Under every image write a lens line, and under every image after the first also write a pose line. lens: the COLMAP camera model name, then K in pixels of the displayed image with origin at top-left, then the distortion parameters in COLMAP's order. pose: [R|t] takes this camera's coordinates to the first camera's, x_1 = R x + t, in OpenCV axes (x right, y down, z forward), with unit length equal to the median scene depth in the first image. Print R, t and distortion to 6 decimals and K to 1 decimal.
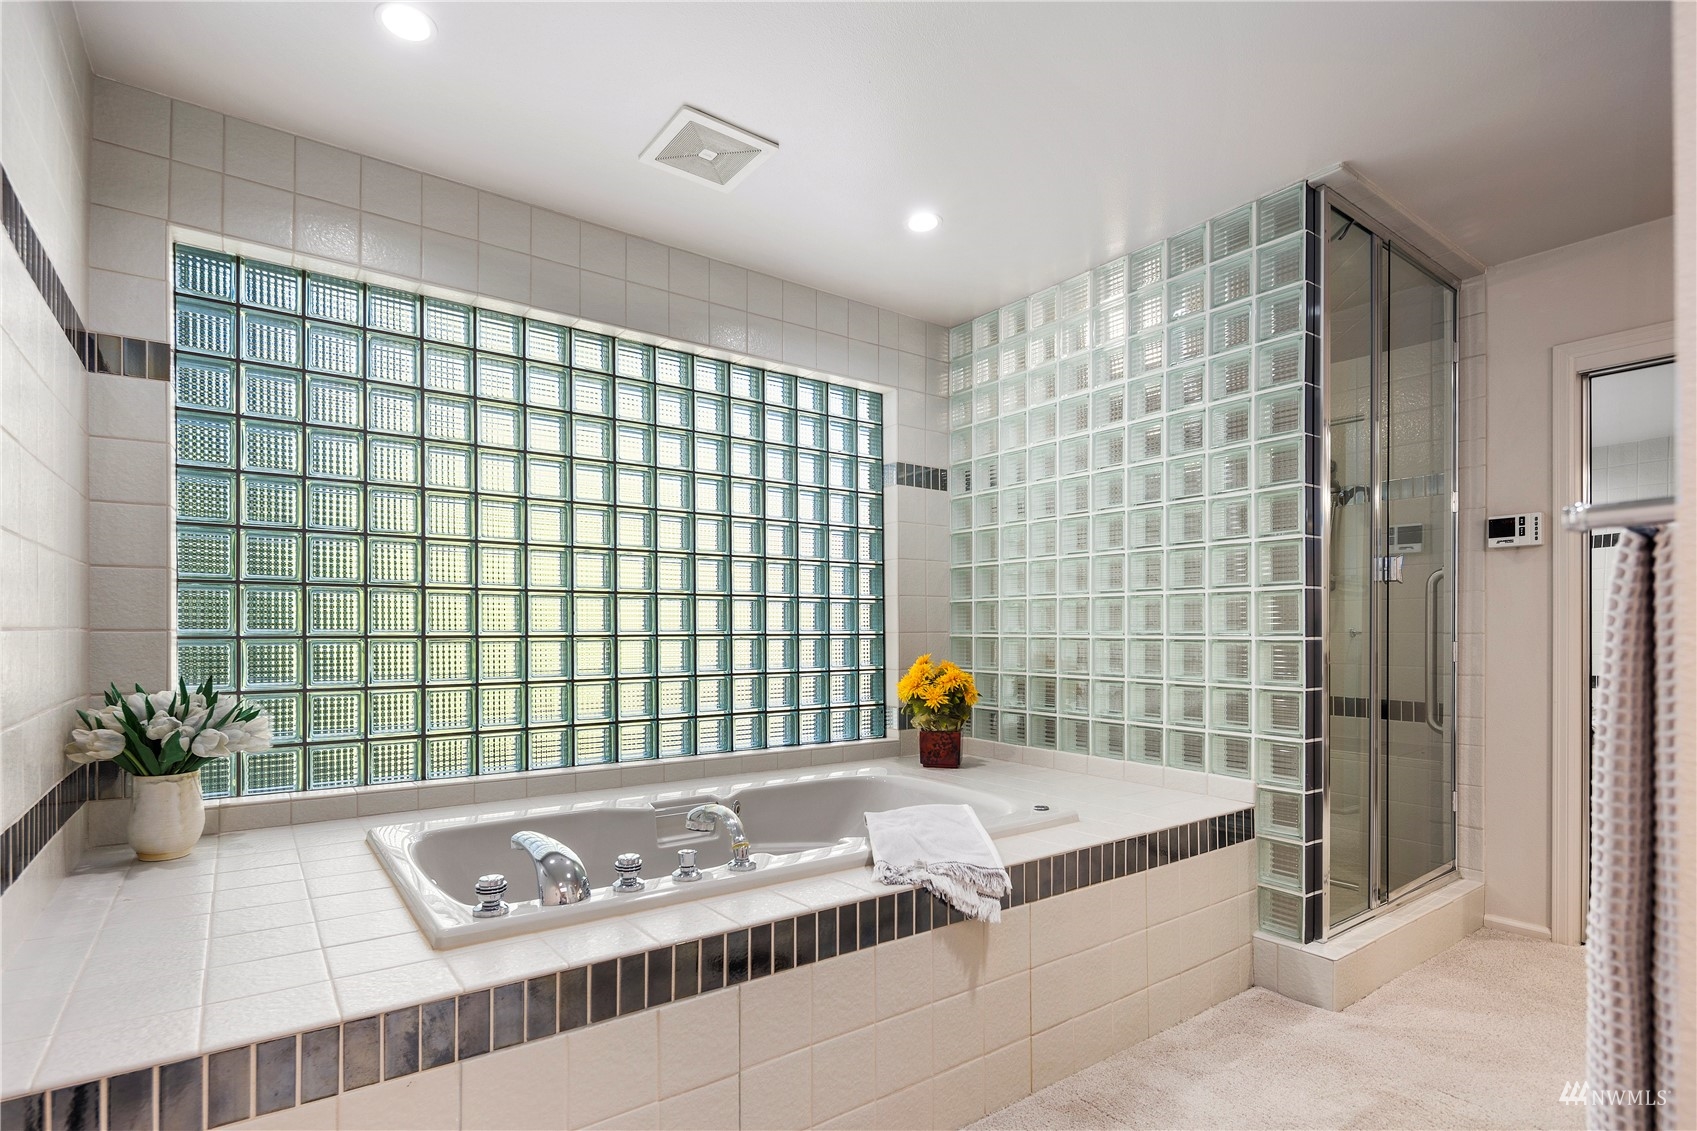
lens RADIAL K [[836.0, 0, 841.8], [0, 836.0, 656.1], [0, 0, 1]] dist [-0.000532, 0.000318]
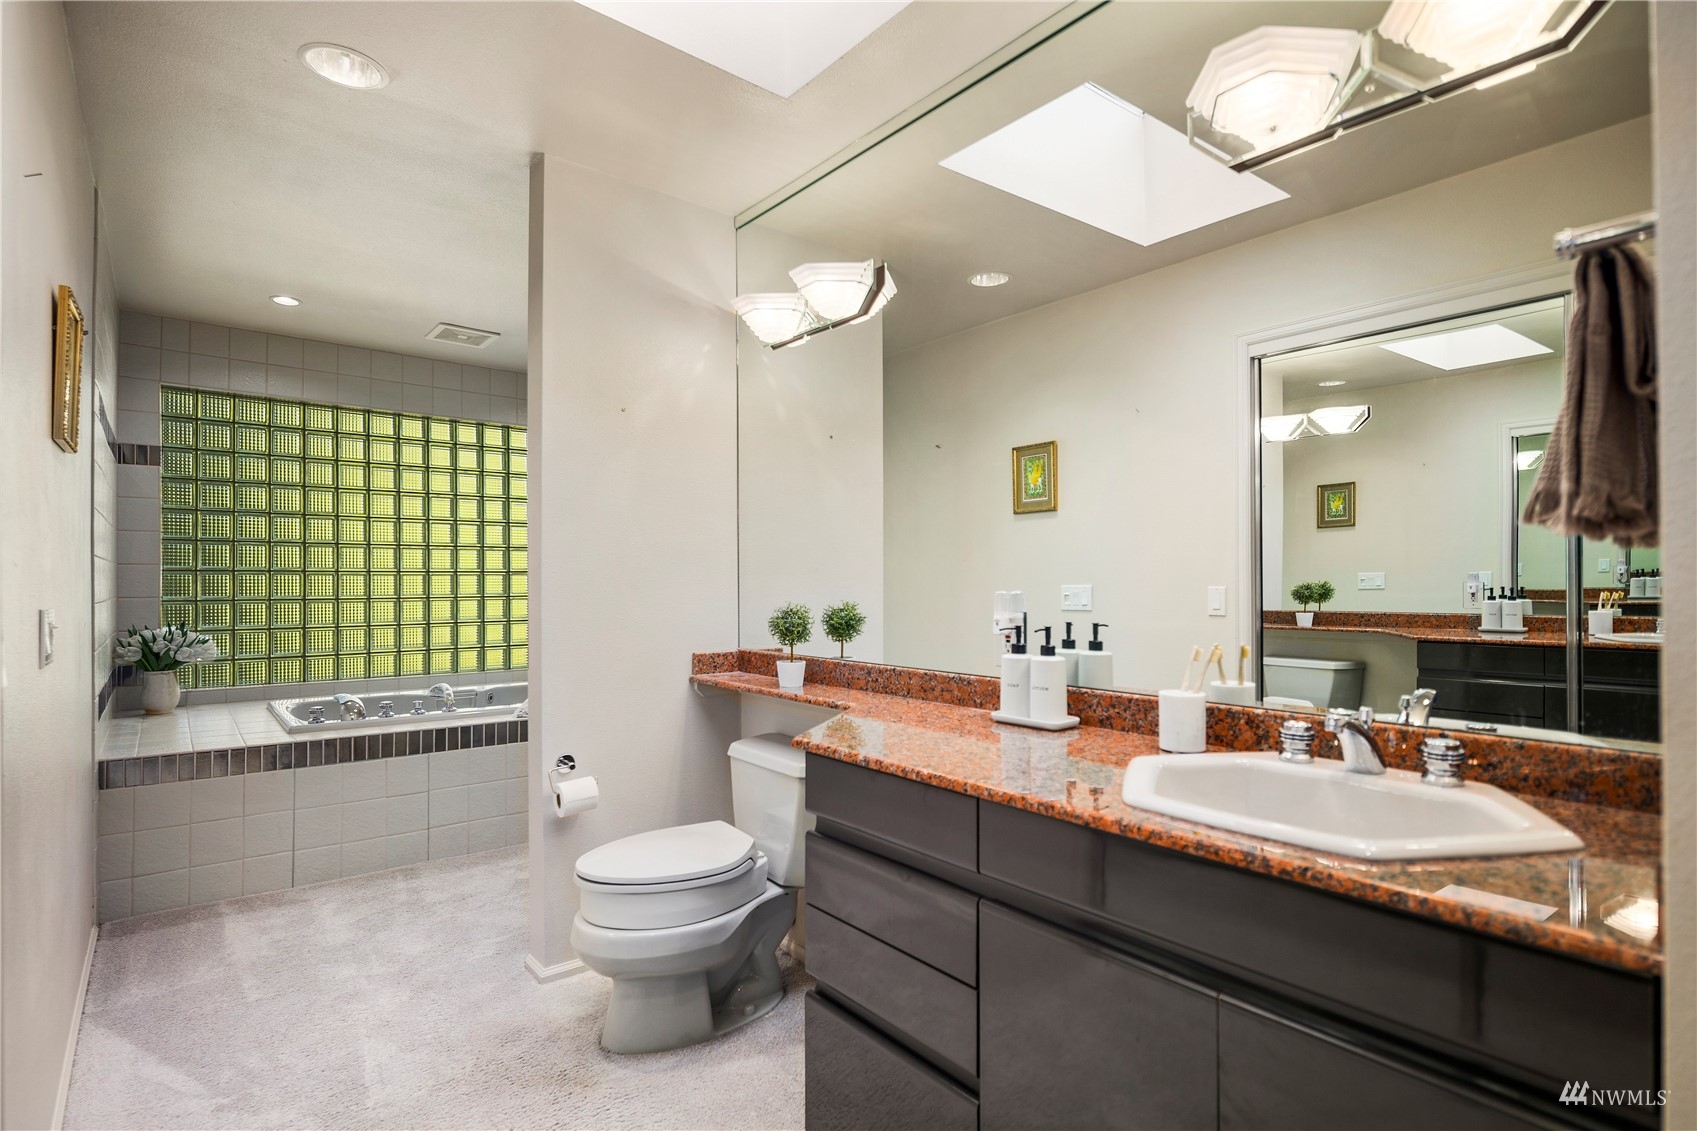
lens RADIAL K [[831.1, 0, 847.4], [0, 831.1, 602.1], [0, 0, 1]] dist [-0.000824, -0.000163]
pose [[0.998009, 0.001598, 0.063054, 0.674816], [-0.001279, 0.999986, -0.005100, -0.013678], [-0.063061, 0.005009, 0.997997, -1.041046]]
